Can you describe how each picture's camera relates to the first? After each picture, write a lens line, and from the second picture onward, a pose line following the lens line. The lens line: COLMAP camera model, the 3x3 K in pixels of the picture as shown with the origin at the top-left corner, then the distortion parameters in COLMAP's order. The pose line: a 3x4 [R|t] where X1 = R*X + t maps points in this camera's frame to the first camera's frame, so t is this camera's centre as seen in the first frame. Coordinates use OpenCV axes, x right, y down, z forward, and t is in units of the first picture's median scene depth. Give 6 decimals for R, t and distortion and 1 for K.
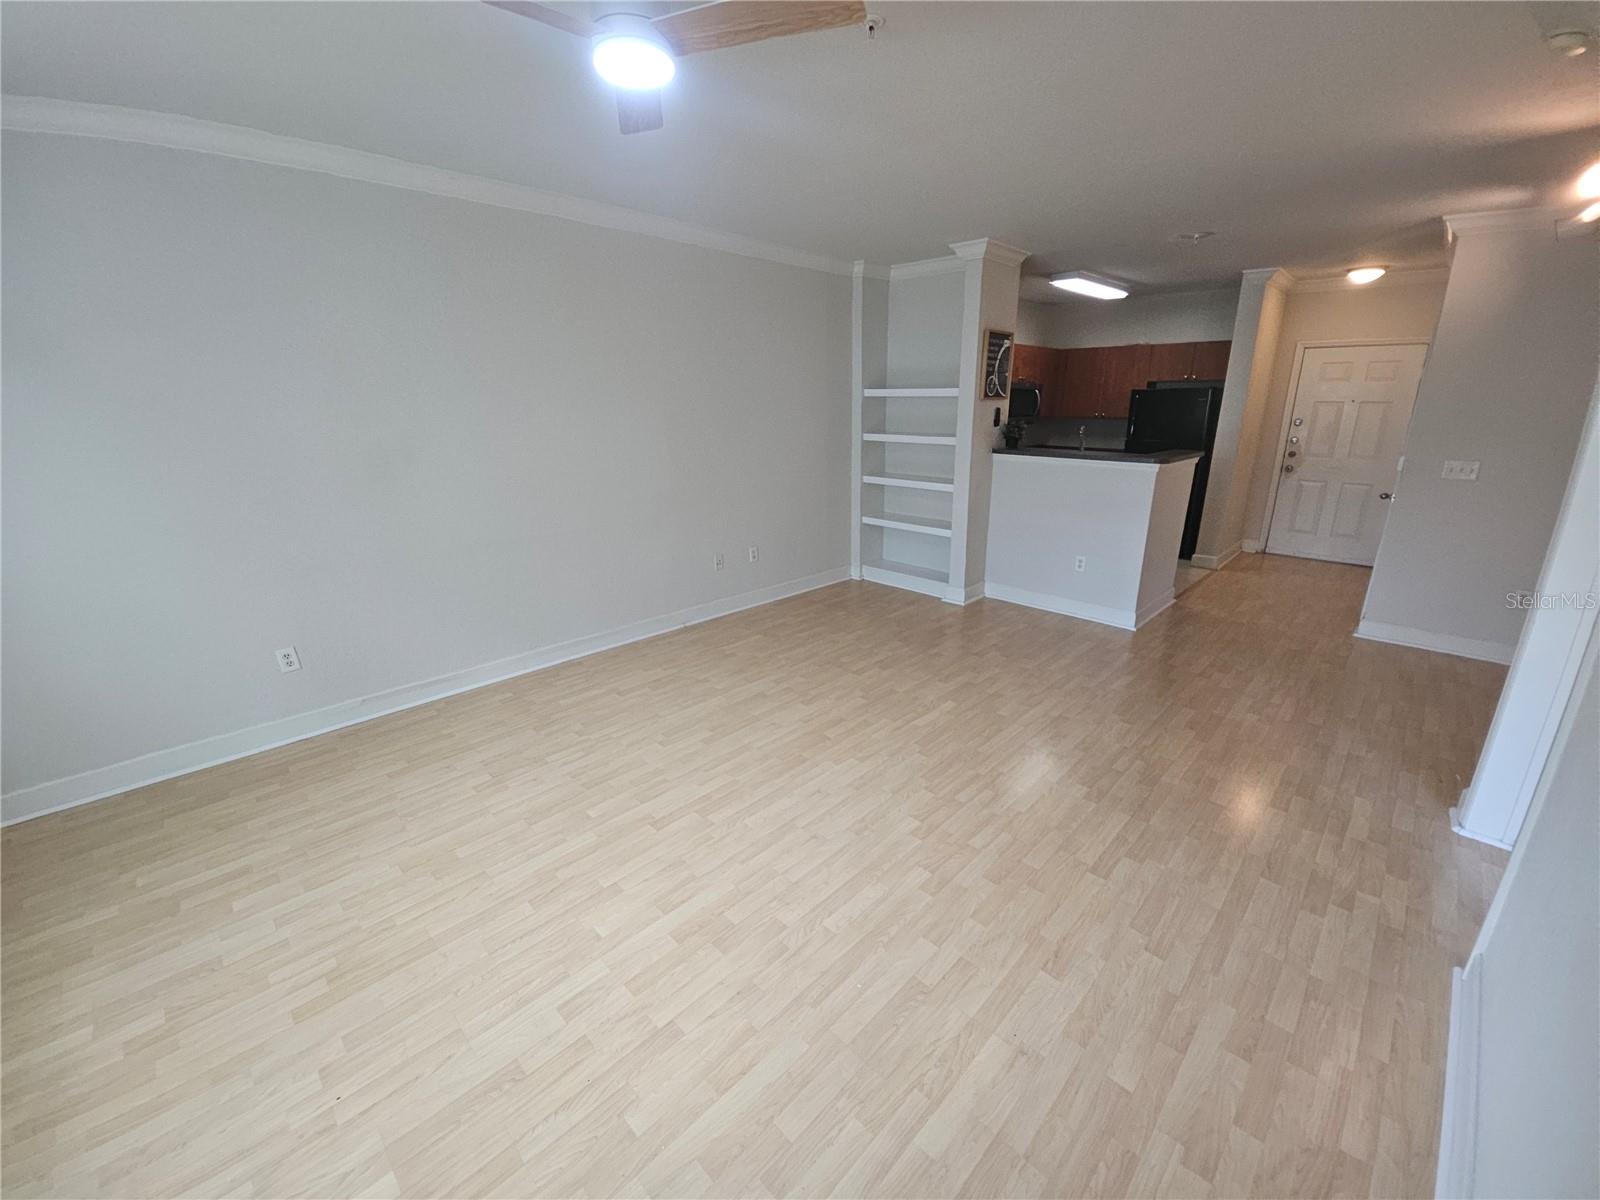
lens RADIAL K [[635.7, 0, 812.6], [0, 635.7, 599.1], [0, 0, 1]] dist [-0.004743, -0.008503]
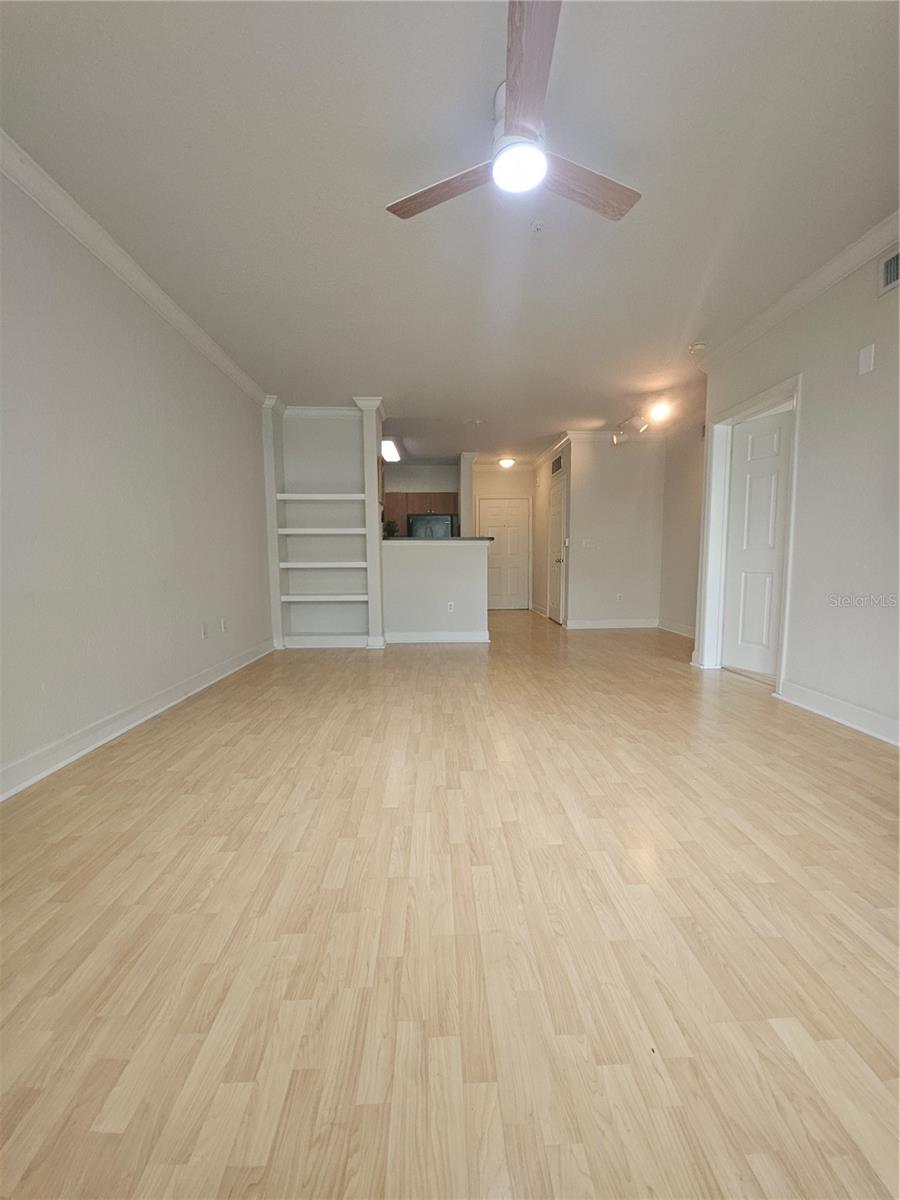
lens RADIAL K [[476.8, 0, 451.4], [0, 476.8, 606.5], [0, 0, 1]] dist [-0.004743, -0.008503]
pose [[0.692416, -0.071004, 0.717997, -0.558124], [0.219098, 0.968845, -0.115482, 0.104555], [-0.687428, 0.237273, 0.686400, 0.259141]]
